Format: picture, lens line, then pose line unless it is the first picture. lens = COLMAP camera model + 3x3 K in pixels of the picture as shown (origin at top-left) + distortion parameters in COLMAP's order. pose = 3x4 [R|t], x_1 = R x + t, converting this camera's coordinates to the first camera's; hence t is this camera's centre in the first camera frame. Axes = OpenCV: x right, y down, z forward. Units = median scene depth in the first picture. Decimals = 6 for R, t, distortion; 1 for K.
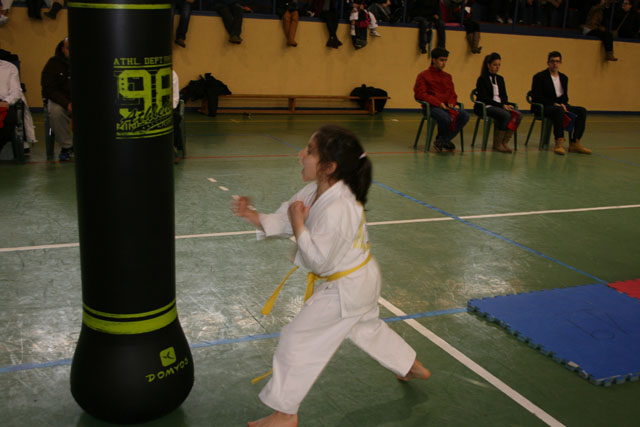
lens RADIAL K [[770.8, 0, 320.0], [0, 770.8, 213.5], [0, 0, 1]] dist [-0.018598, 0.010946]
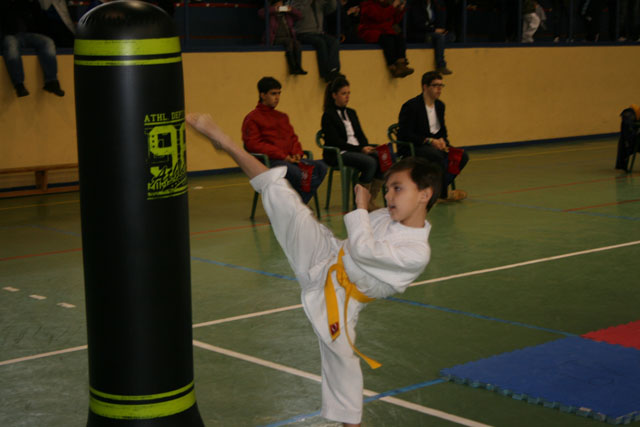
lens RADIAL K [[1275.7, 0, 320.0], [0, 1275.7, 213.5], [0, 0, 1]] dist [-0.057664, 0.210970]
pose [[0.961238, -0.107140, 0.254052, -0.200972], [0.133717, 0.986950, -0.089714, 0.038296], [-0.241125, 0.120208, 0.963021, -0.240247]]
